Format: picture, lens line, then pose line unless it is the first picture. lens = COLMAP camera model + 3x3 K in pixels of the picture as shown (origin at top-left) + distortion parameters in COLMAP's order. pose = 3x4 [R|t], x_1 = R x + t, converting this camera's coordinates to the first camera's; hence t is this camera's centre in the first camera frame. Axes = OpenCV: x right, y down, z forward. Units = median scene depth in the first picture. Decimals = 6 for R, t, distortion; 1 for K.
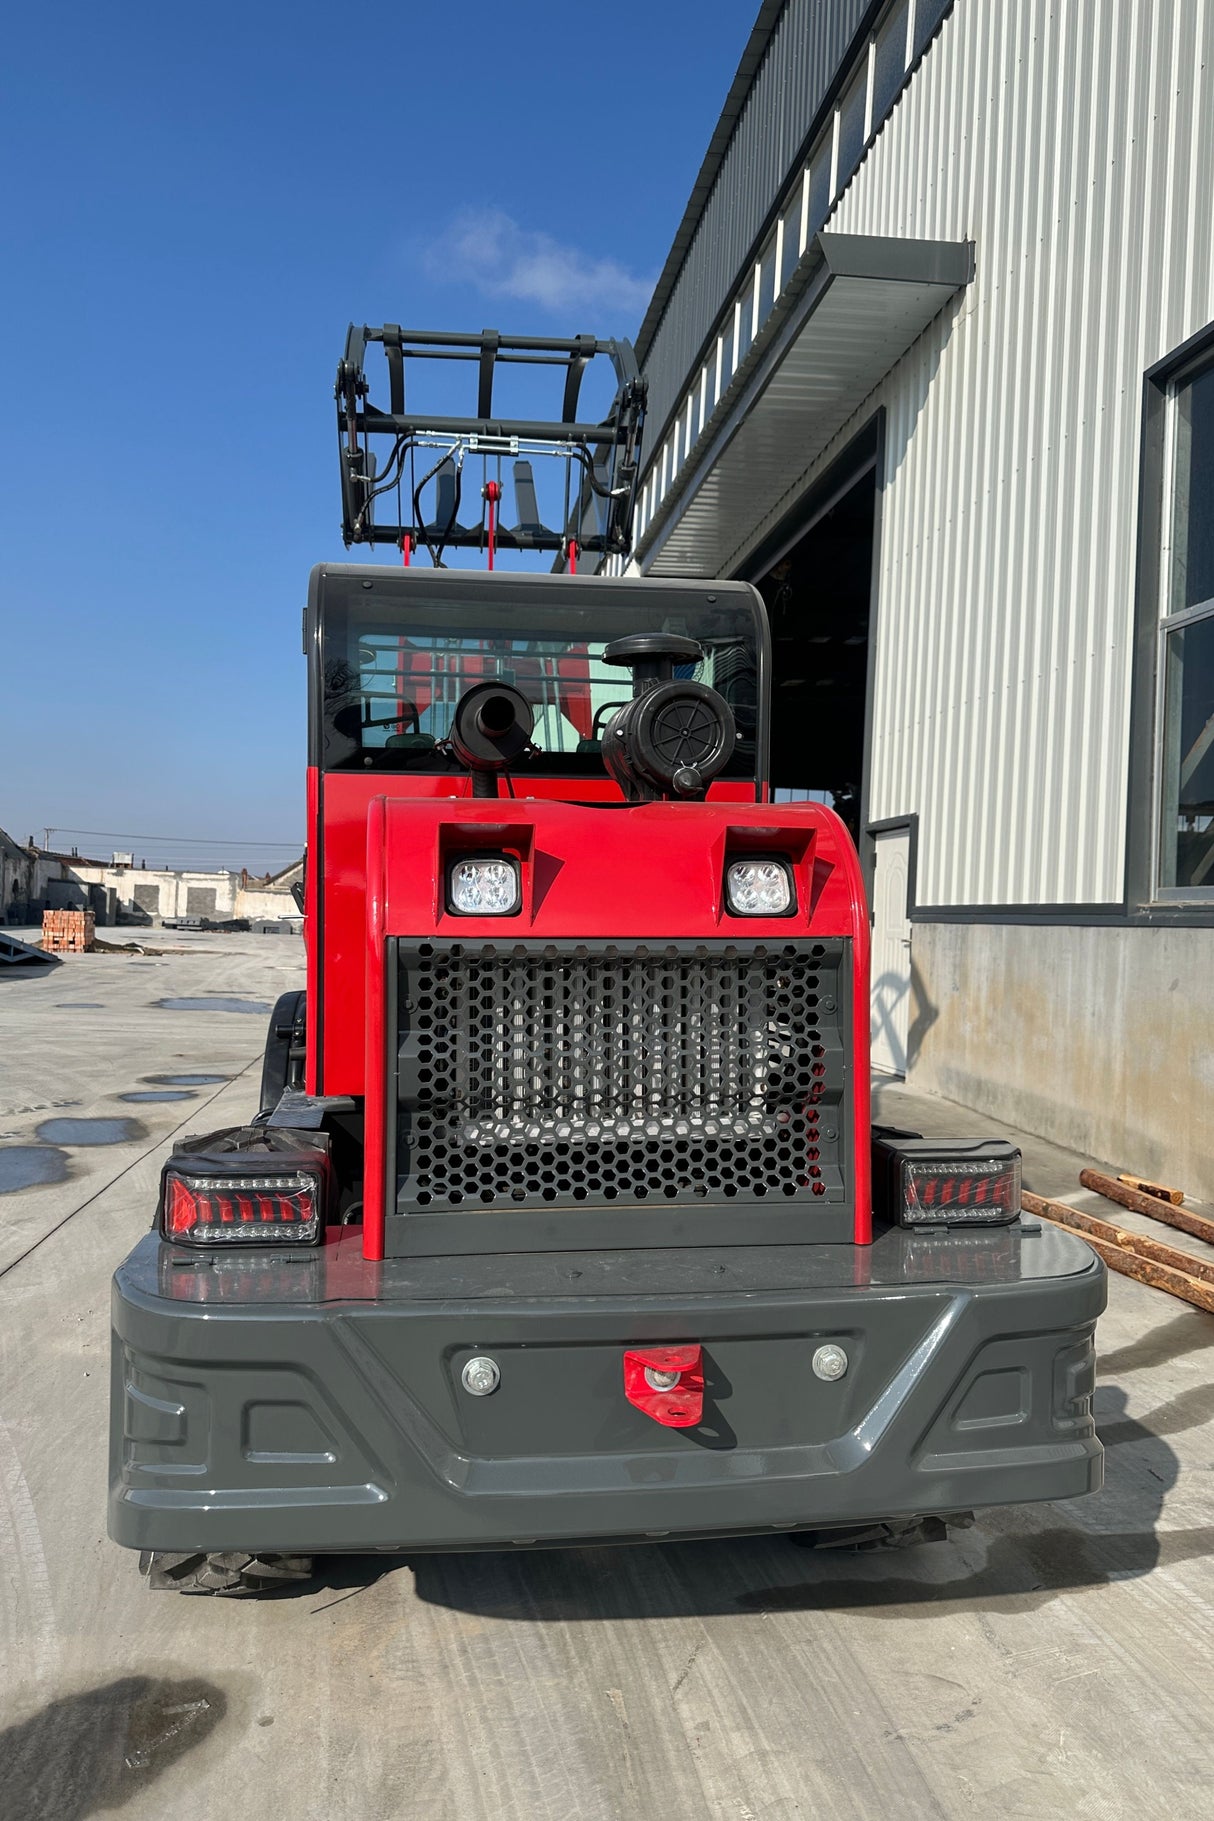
lens RADIAL K [[1417.2, 0, 607.4], [0, 1417.2, 885.7], [0, 0, 1]] dist [-0.009026, 0.002104]
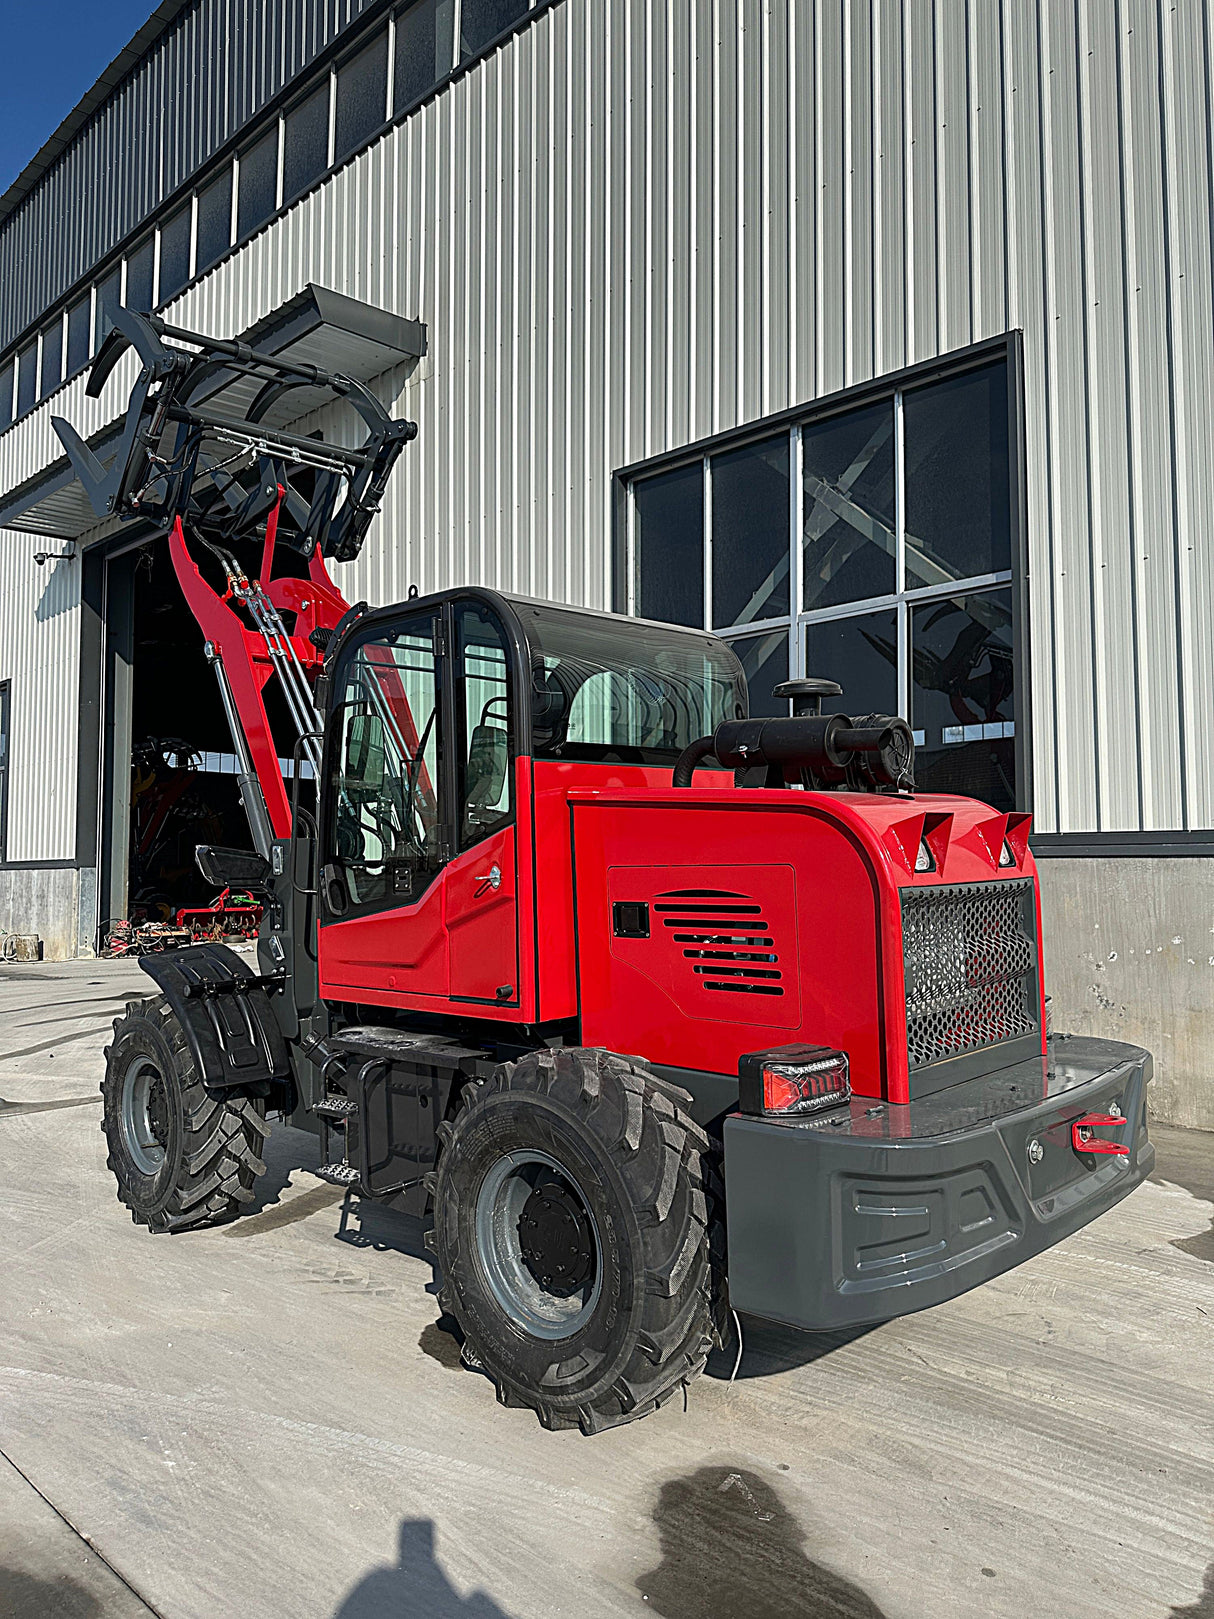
lens RADIAL K [[1268.4, 0, 607.0], [0, 1268.4, 809.5], [0, 0, 1]] dist [0.009126, -0.003172]
pose [[0.744923, 0.000252, 0.667150, -0.487482], [0.008829, 0.999909, -0.010236, -0.014967], [-0.667092, 0.013516, 0.744853, 0.075393]]
